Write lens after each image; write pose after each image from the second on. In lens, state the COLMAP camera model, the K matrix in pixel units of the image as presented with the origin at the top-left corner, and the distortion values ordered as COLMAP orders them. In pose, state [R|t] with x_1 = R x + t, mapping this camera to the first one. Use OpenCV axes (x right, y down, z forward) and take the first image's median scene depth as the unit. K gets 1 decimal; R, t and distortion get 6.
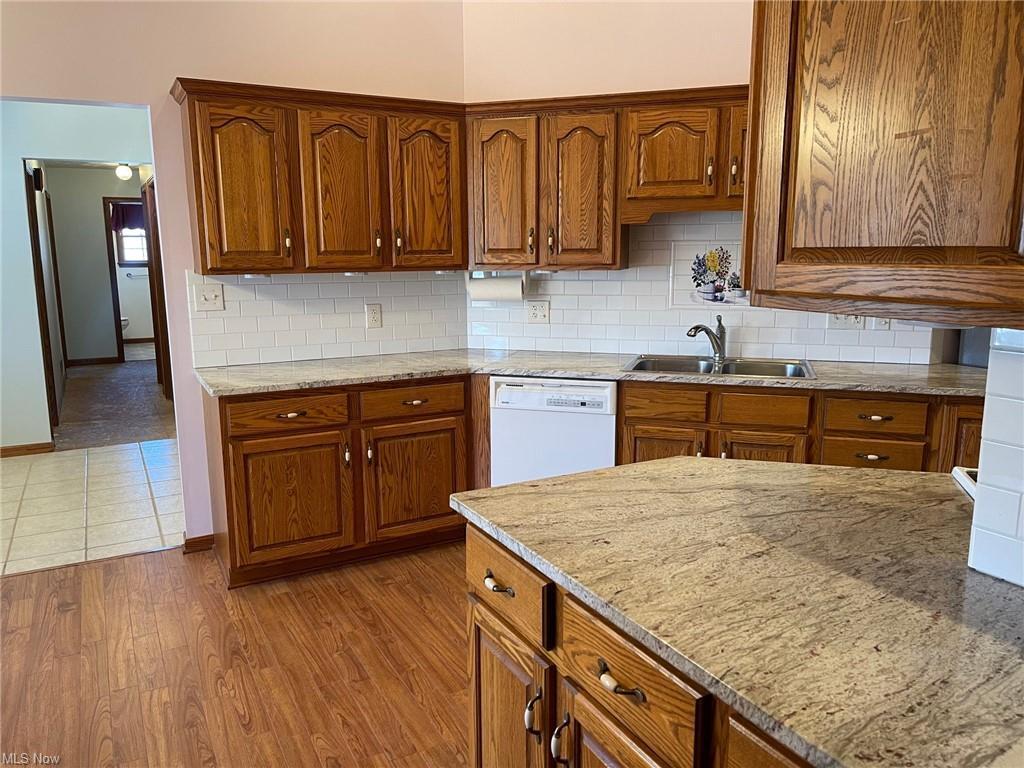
lens RADIAL K [[768.3, 0, 512.0], [0, 768.3, 384.0], [0, 0, 1]] dist [0.003170, -0.000527]
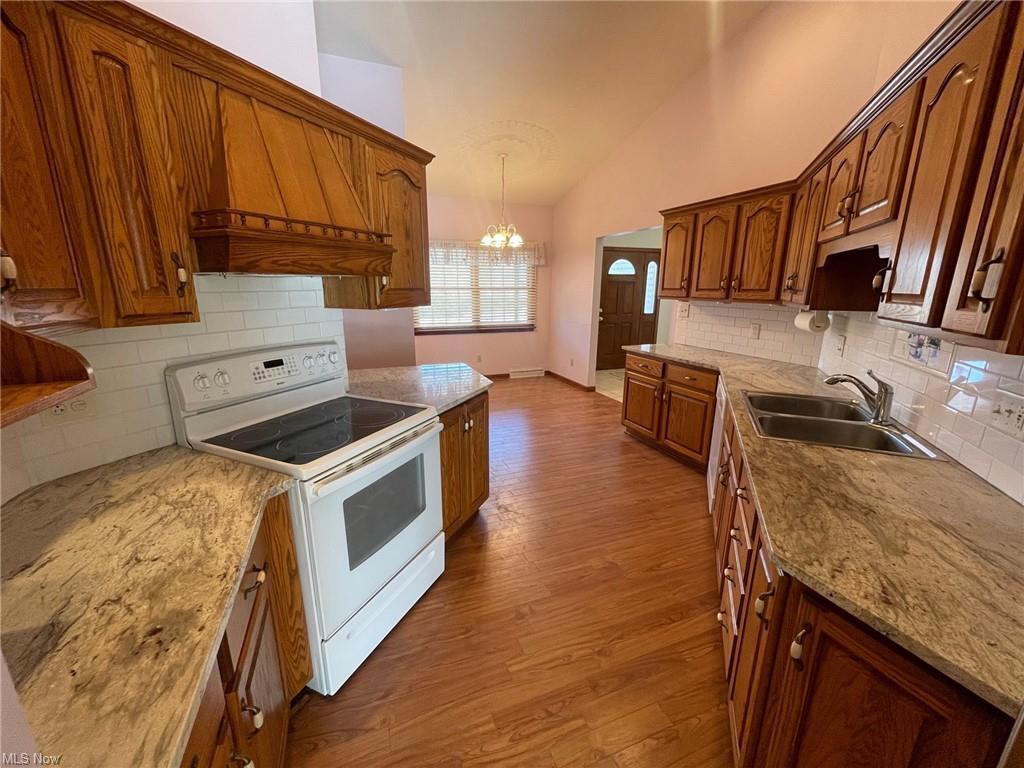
lens RADIAL K [[410.9, 0, 506.9], [0, 410.9, 387.2], [0, 0, 1]] dist [-0.002501, 0.000144]
pose [[-0.119697, 0.244165, -0.962318, 0.780176], [-0.179726, 0.947943, 0.262873, -0.119839], [0.976407, 0.204419, -0.069584, 0.637575]]
